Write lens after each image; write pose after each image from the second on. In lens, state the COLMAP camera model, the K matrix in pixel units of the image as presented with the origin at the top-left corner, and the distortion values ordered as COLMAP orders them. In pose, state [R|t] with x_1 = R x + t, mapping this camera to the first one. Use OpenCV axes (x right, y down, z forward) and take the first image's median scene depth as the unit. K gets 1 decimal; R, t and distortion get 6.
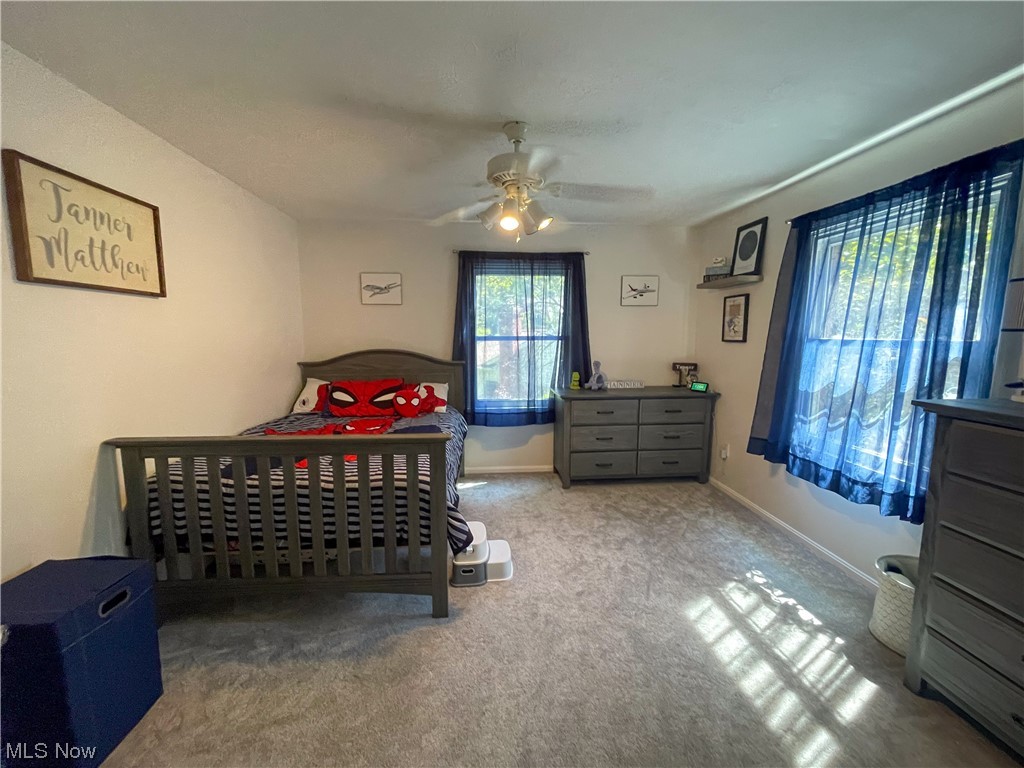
lens RADIAL K [[410.7, 0, 511.7], [0, 410.7, 385.1], [0, 0, 1]] dist [-0.000577, 0.000250]
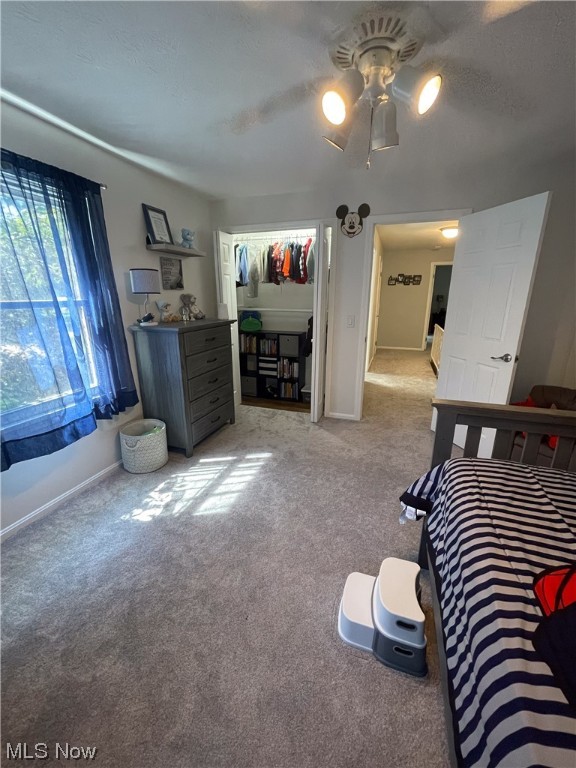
lens RADIAL K [[308.1, 0, 288.9], [0, 308.1, 383.4], [0, 0, 1]] dist [-0.000577, 0.000250]
pose [[-0.917629, -0.107825, 0.382532, -0.103653], [0.053576, 0.920149, 0.387885, -0.203748], [-0.393810, 0.376429, -0.838579, 1.593514]]
